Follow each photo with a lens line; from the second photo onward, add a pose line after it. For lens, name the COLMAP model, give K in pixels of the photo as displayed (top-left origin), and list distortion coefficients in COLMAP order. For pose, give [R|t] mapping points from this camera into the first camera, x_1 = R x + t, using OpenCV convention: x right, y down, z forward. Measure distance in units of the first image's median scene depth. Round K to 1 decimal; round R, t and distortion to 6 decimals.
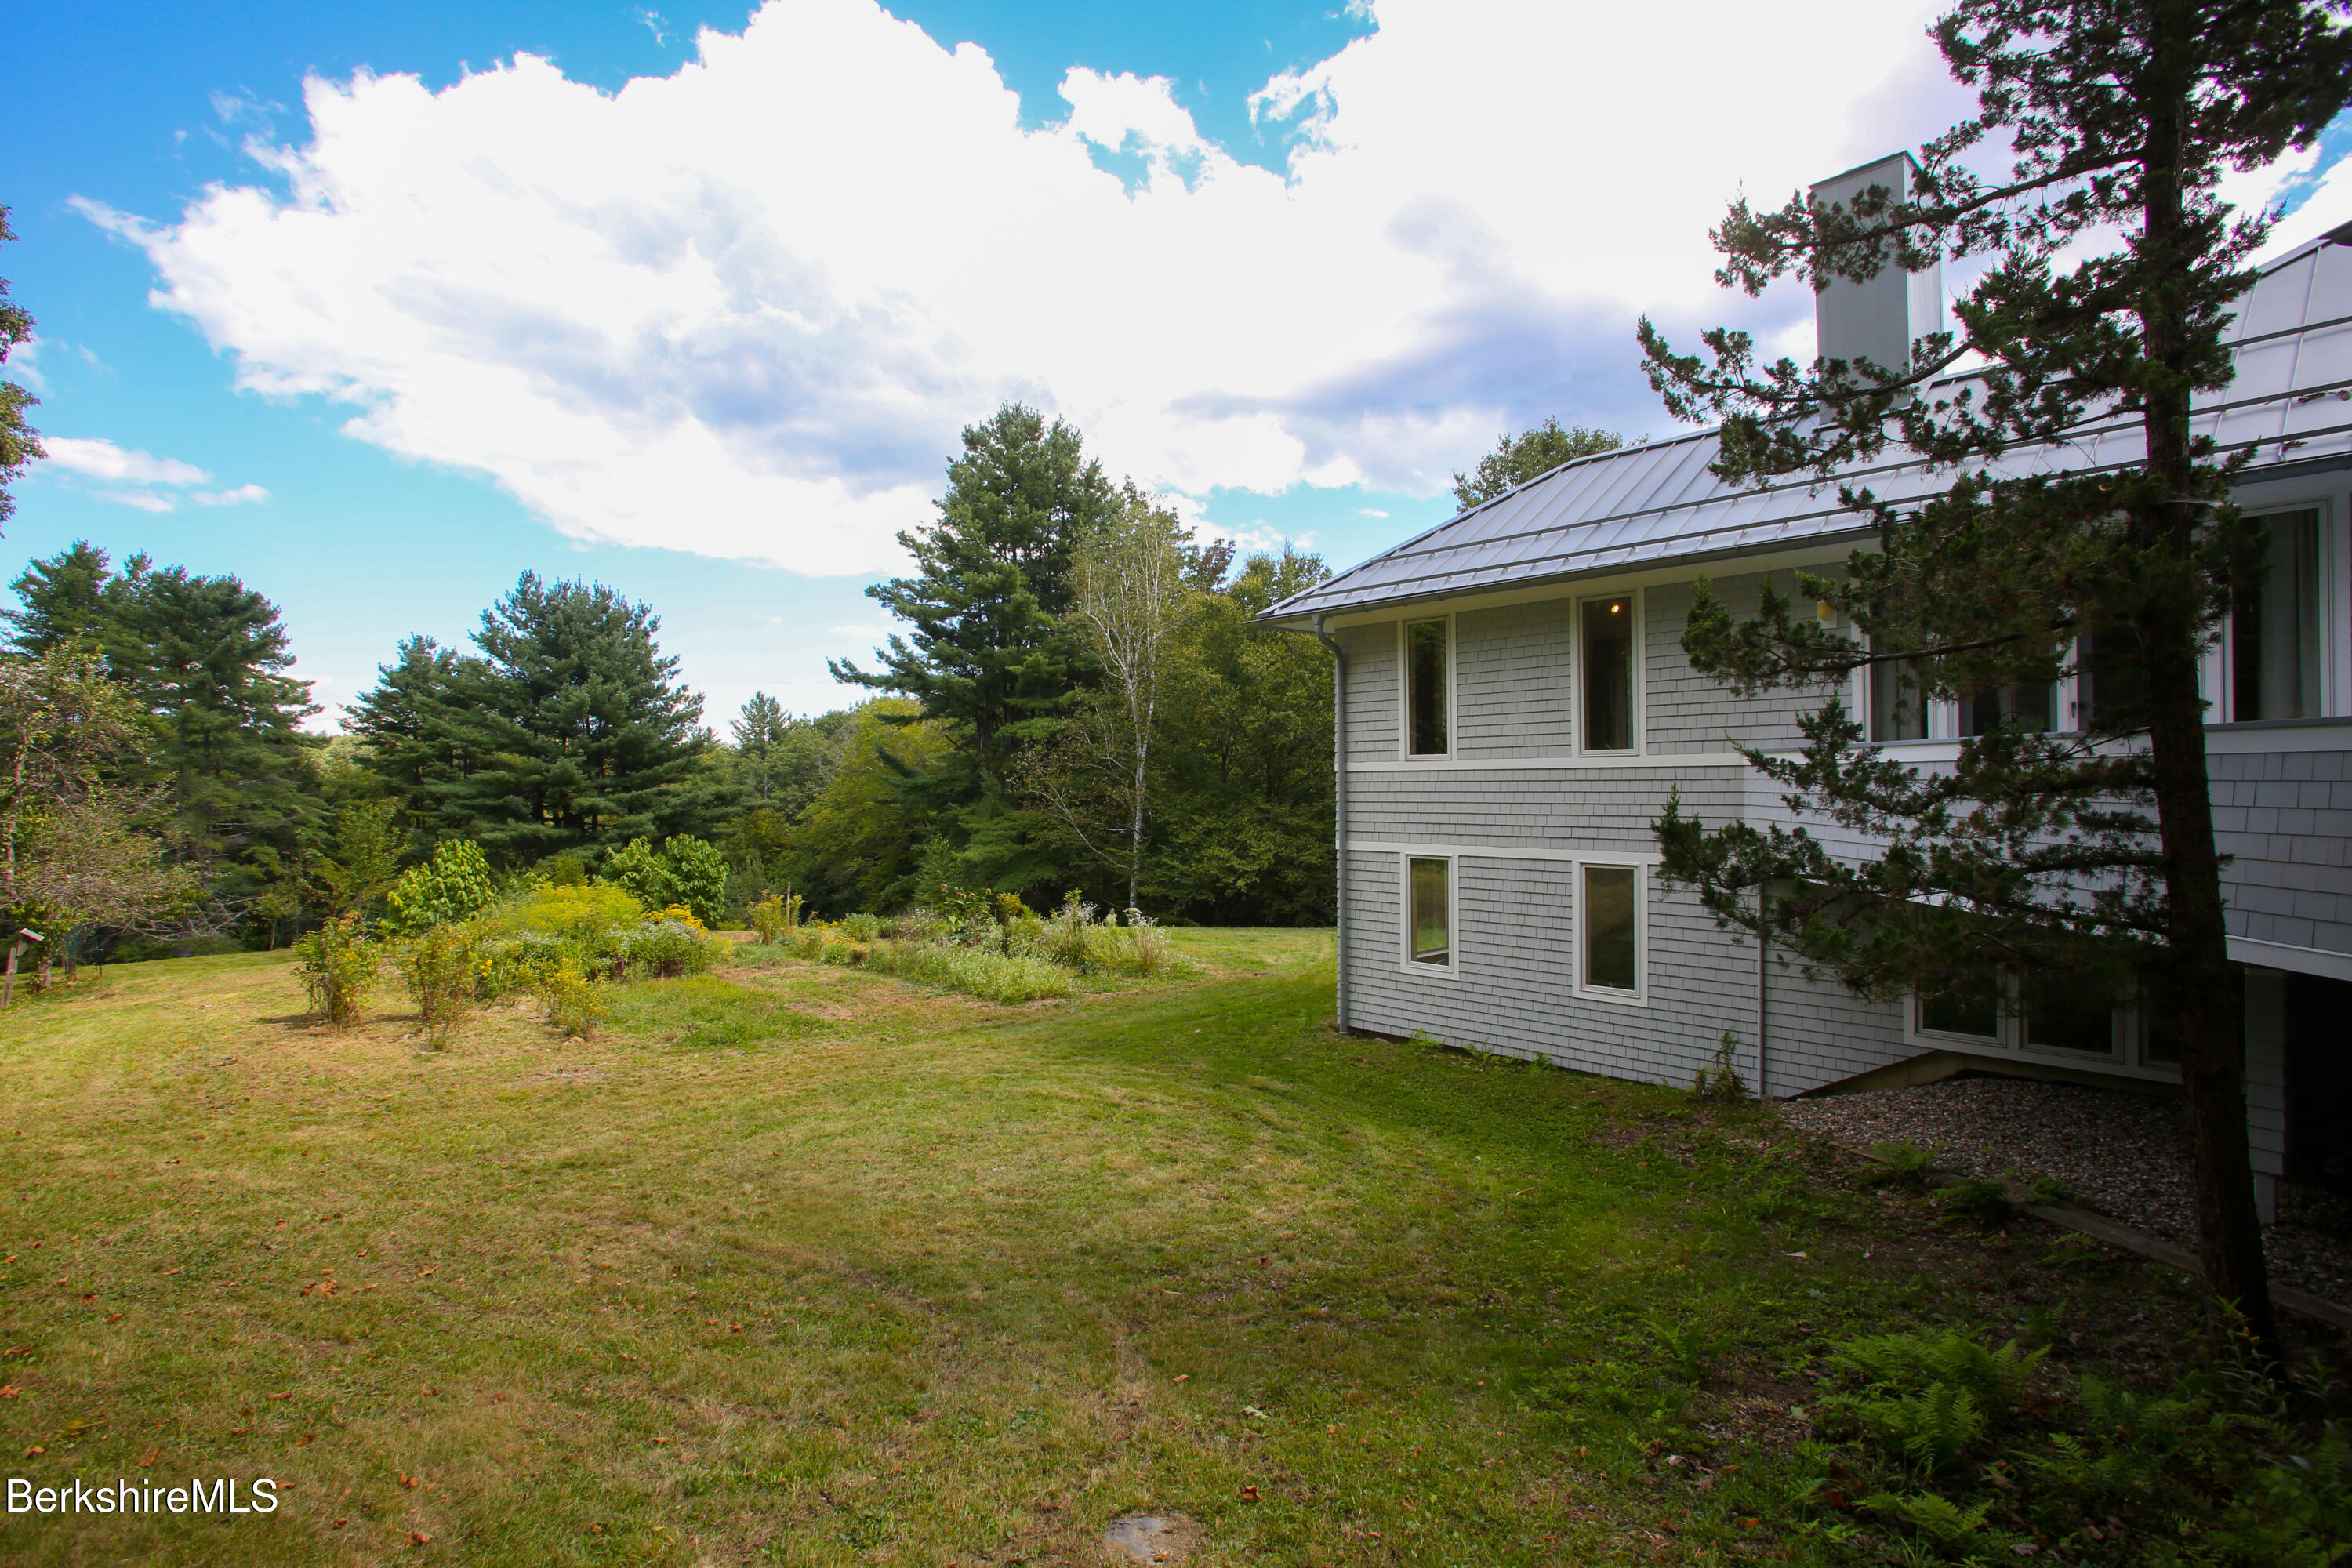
lens RADIAL K [[1167.2, 0, 1161.9], [0, 1167.2, 775.5], [0, 0, 1]] dist [-0.101621, 0.046985]
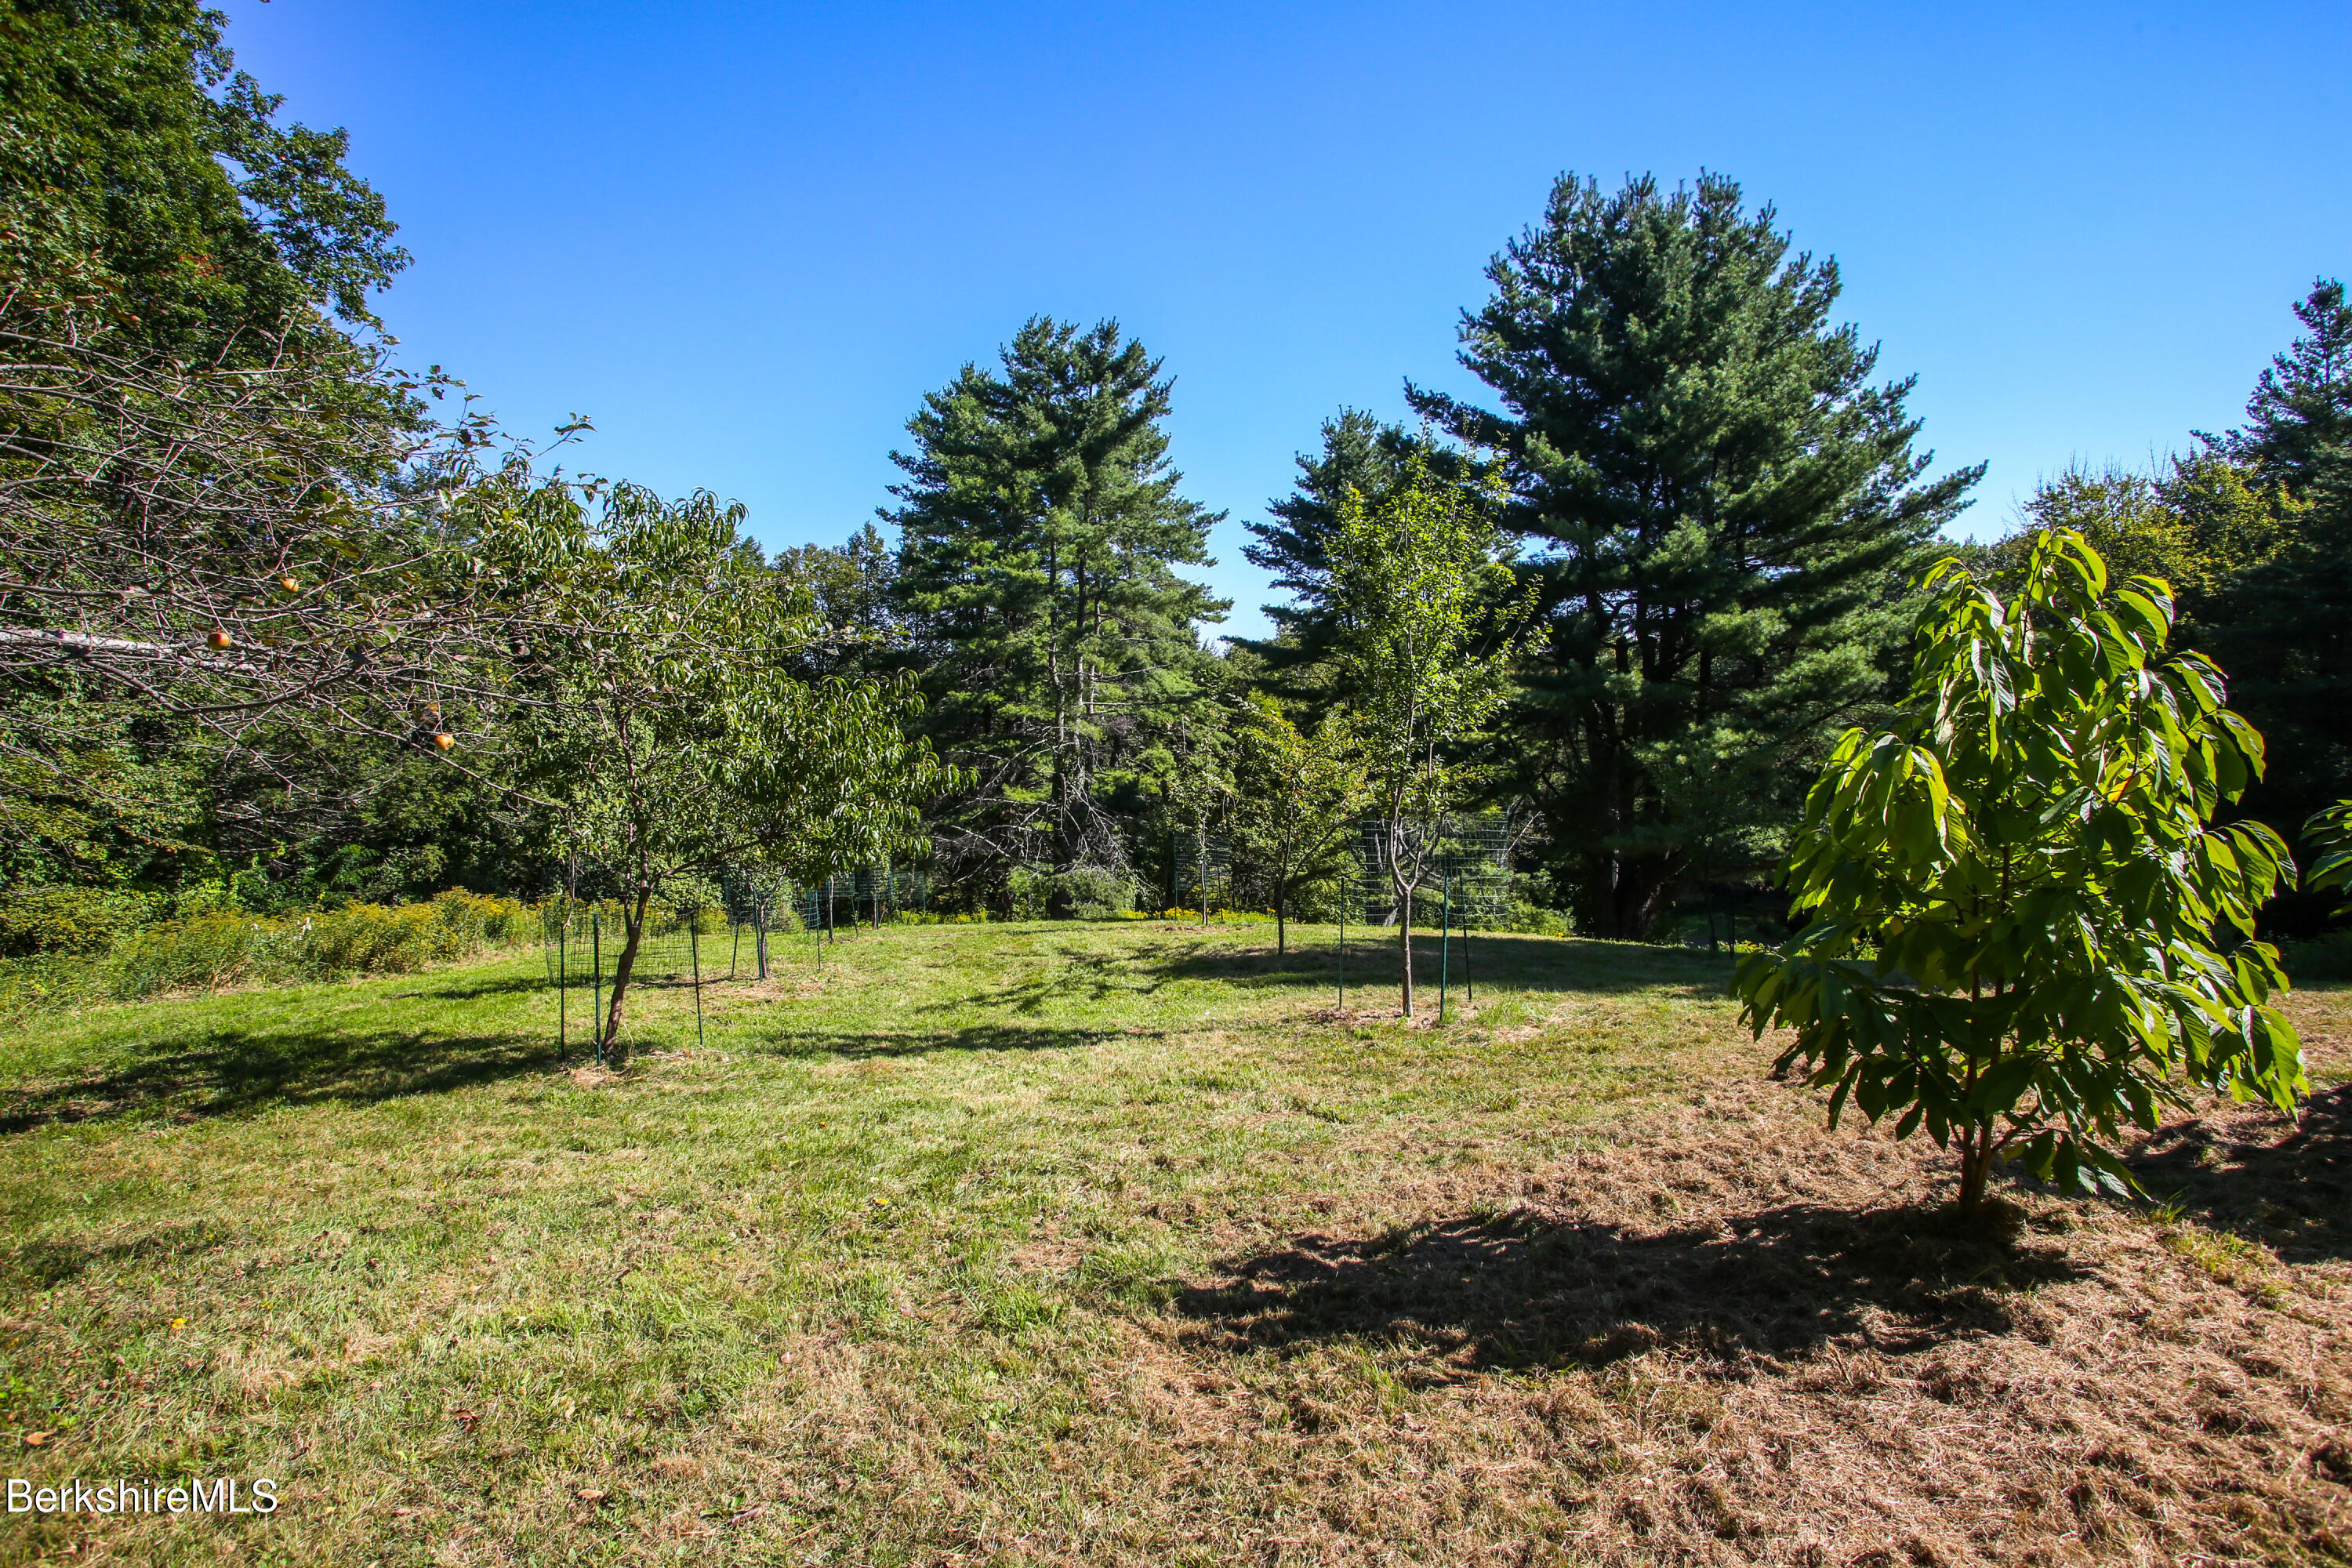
lens RADIAL K [[1167.2, 0, 1161.9], [0, 1167.2, 775.5], [0, 0, 1]] dist [-0.101621, 0.046985]
pose [[0.772445, 0.009622, -0.635009, -0.335378], [0.011364, 0.999516, 0.028969, 0.064863], [0.634980, -0.029593, 0.771962, 0.433813]]
